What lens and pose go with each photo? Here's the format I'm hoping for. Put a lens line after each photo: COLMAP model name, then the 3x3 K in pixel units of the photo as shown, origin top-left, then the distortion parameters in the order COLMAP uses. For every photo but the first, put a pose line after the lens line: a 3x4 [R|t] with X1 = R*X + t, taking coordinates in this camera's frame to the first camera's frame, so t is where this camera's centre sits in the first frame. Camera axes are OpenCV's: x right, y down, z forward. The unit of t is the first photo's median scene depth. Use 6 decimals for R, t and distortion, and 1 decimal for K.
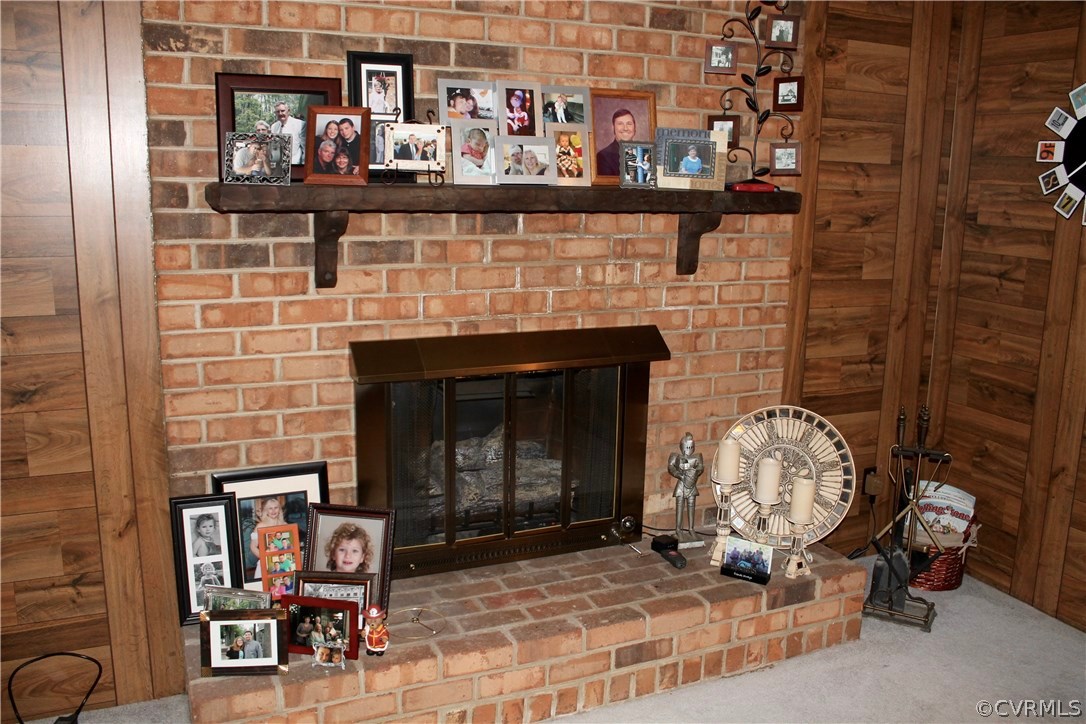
lens RADIAL K [[943.1, 0, 543.0], [0, 943.1, 362.0], [0, 0, 1]] dist [-0.163321, 0.159115]
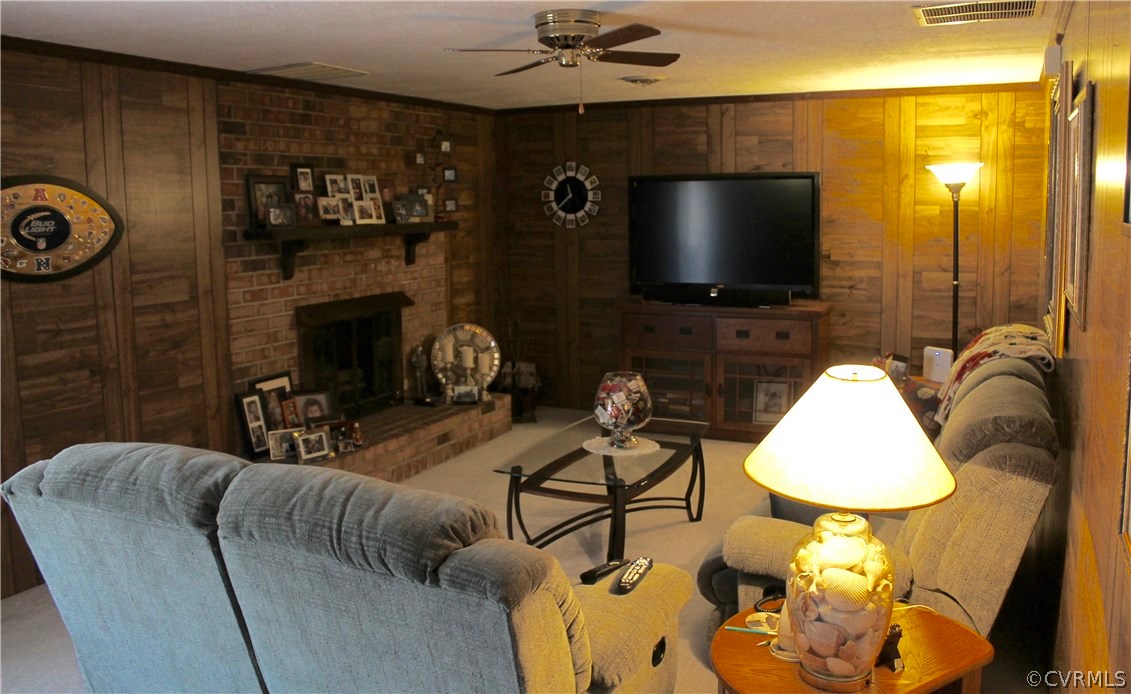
lens RADIAL K [[967.3, 0, 564.4], [0, 967.3, 318.6], [0, 0, 1]] dist [-0.136989, 0.003978]
pose [[0.764645, -0.107906, 0.635354, -1.035459], [0.159737, 0.986852, -0.024640, 0.140135], [-0.624341, 0.120331, 0.771828, -0.885970]]
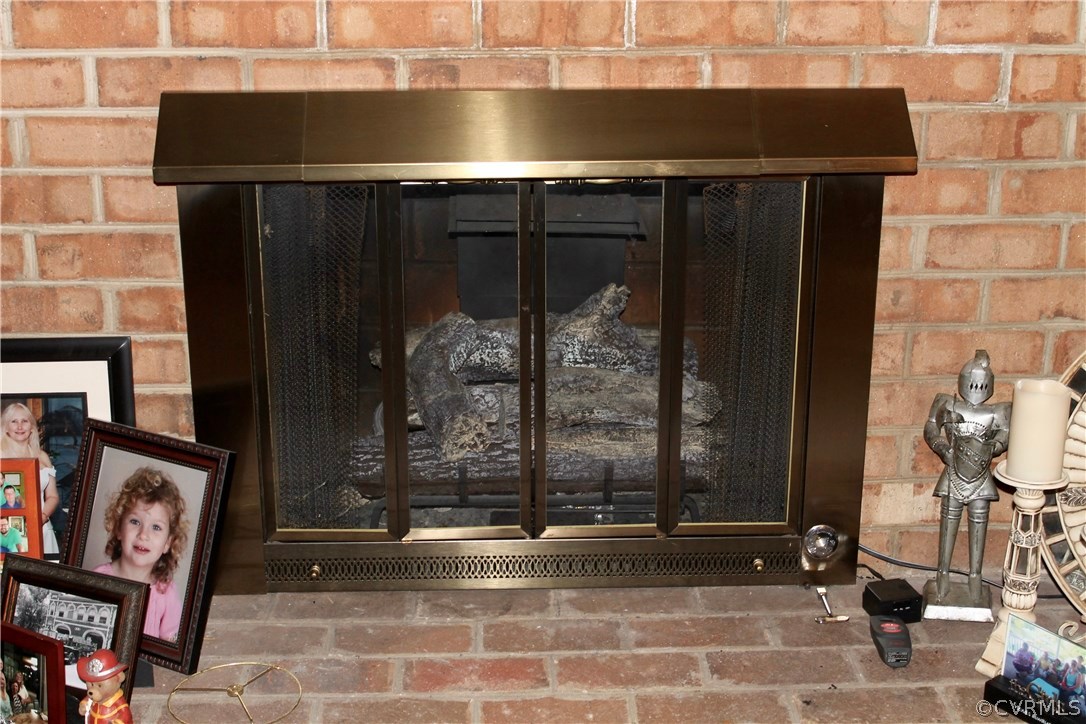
lens RADIAL K [[1654.6, 0, 543.0], [0, 1654.6, 362.0], [0, 0, 1]] dist [-0.024484, 0.030456]
pose [[0.926625, 0.106737, -0.360517, 0.278219], [-0.057951, 0.987945, 0.143549, -0.017117], [0.371493, -0.112124, 0.921640, 0.282813]]
